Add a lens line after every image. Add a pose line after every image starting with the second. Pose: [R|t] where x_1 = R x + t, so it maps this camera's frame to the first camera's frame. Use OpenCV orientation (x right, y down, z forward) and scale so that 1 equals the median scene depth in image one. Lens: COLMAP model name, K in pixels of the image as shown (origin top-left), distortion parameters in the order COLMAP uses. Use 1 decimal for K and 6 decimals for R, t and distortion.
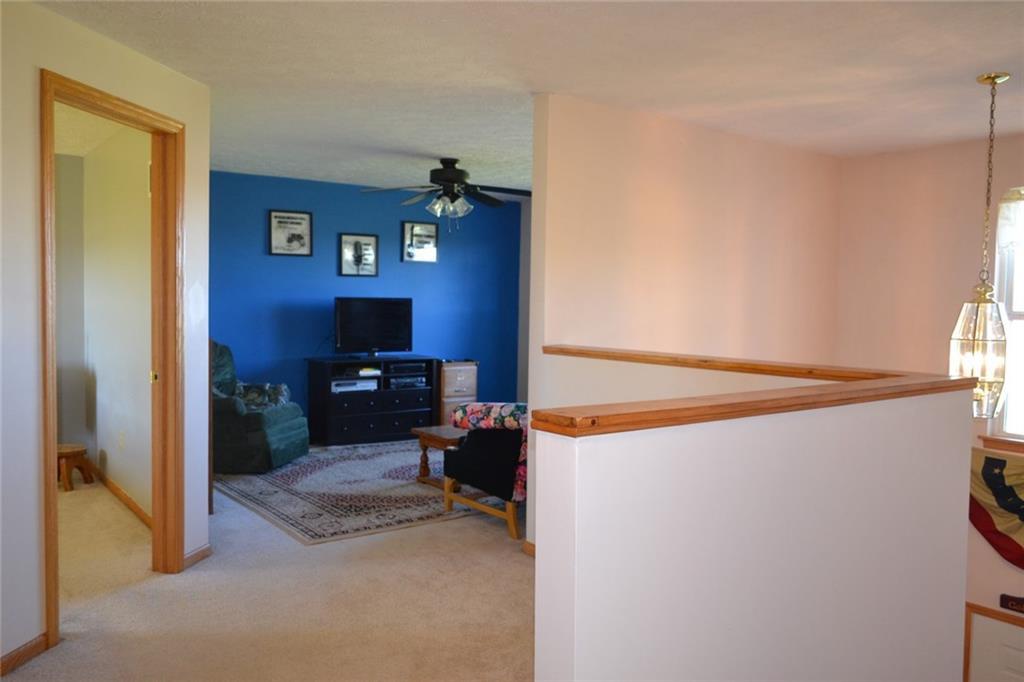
lens RADIAL K [[811.9, 0, 513.1], [0, 811.9, 343.0], [0, 0, 1]] dist [0.002717, 0.002567]
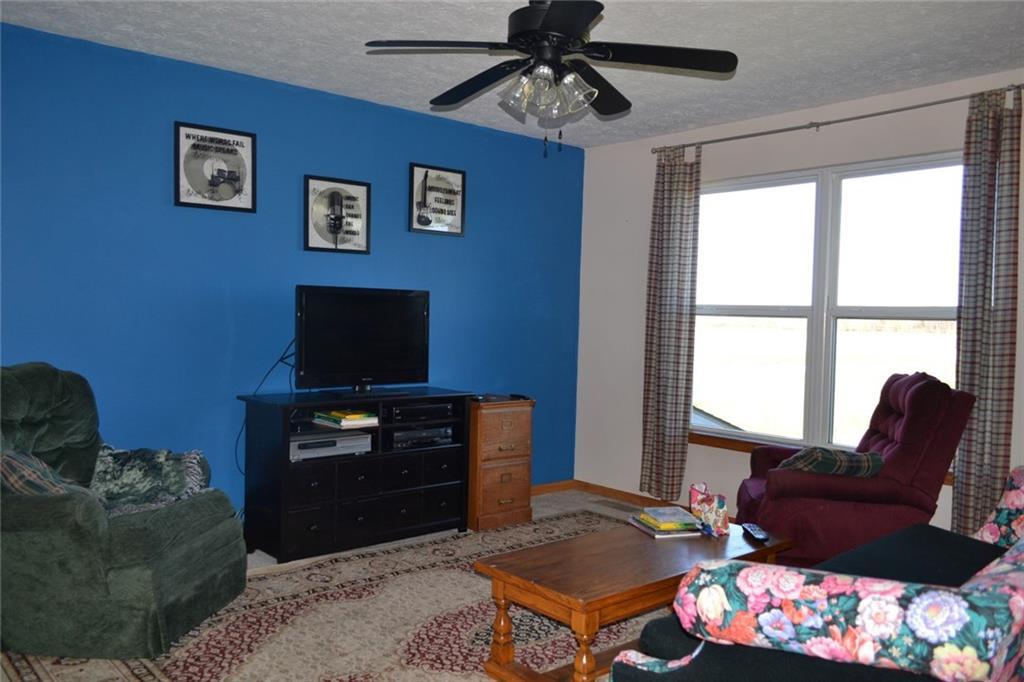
lens RADIAL K [[811.9, 0, 513.1], [0, 811.9, 343.0], [0, 0, 1]] dist [0.002717, 0.002567]
pose [[0.997328, 0.005872, 0.072816, -0.110757], [-0.004330, 0.999763, -0.021316, -0.006164], [-0.072924, 0.020943, 0.997118, 0.431570]]
